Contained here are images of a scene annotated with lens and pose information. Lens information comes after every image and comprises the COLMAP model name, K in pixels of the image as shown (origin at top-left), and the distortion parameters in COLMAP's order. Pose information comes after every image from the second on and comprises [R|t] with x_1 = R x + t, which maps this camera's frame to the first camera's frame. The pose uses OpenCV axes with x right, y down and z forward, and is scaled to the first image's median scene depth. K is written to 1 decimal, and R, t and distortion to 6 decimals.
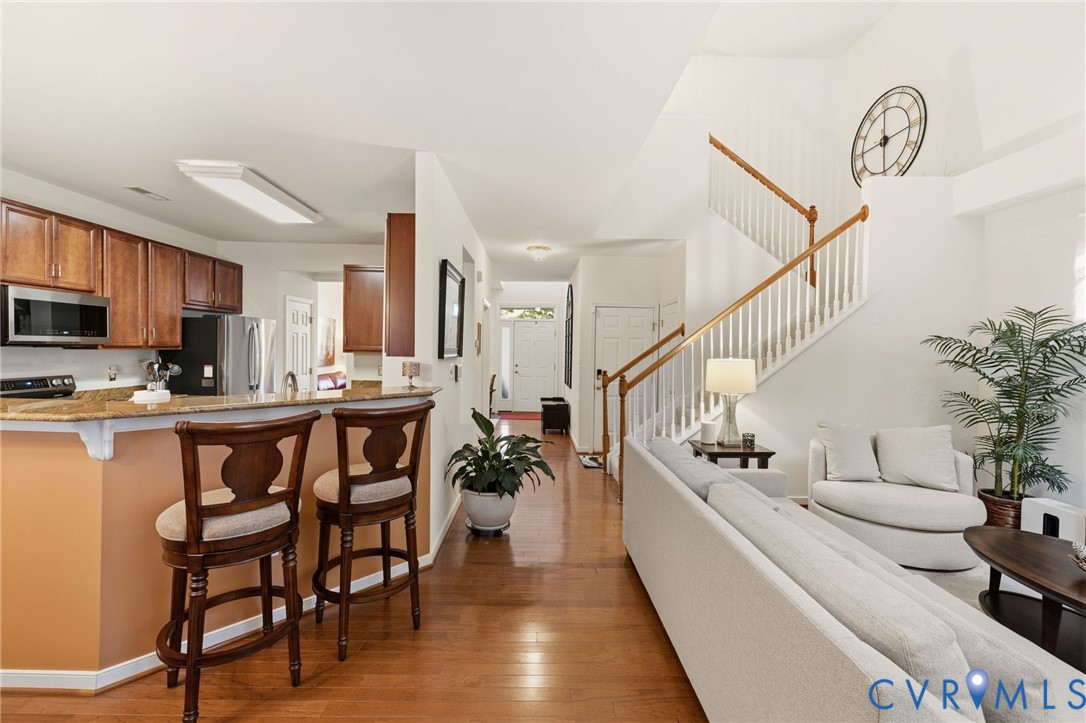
lens RADIAL K [[455.7, 0, 538.7], [0, 455.7, 354.4], [0, 0, 1]] dist [-0.002022, 0.000435]
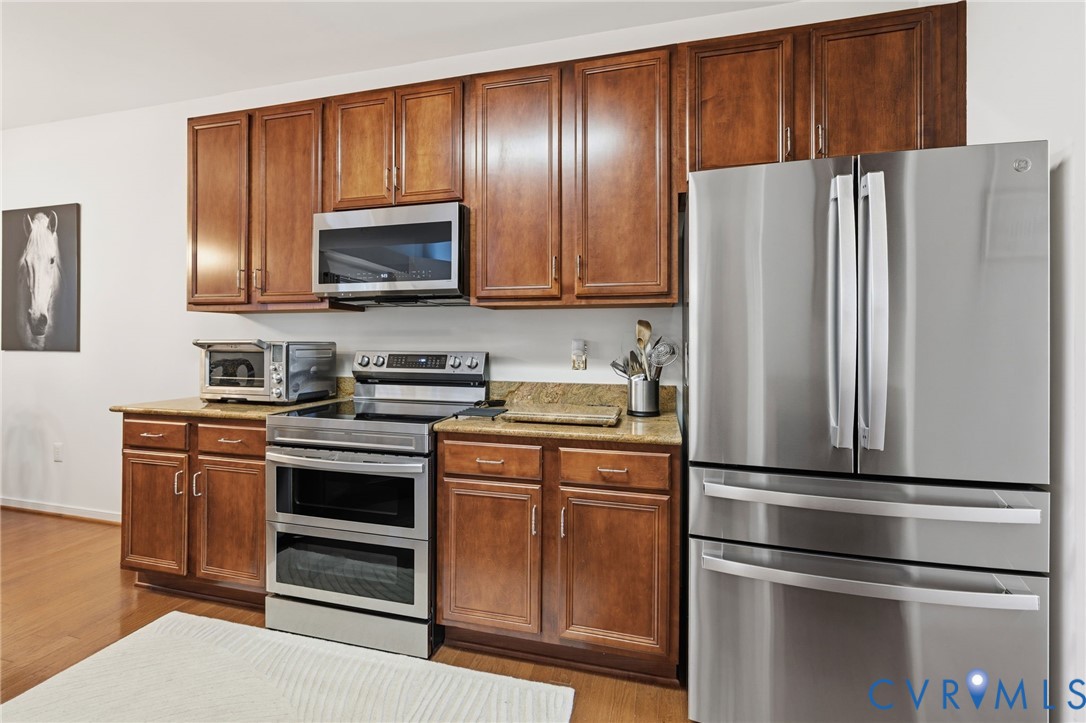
lens RADIAL K [[455.7, 0, 541.7], [0, 455.7, 352.1], [0, 0, 1]] dist [-0.002022, 0.000435]
pose [[-0.250341, -0.008516, -0.968120, -0.488676], [-0.023171, 0.999728, -0.002803, 0.047265], [0.967880, 0.021731, -0.250470, 1.282501]]
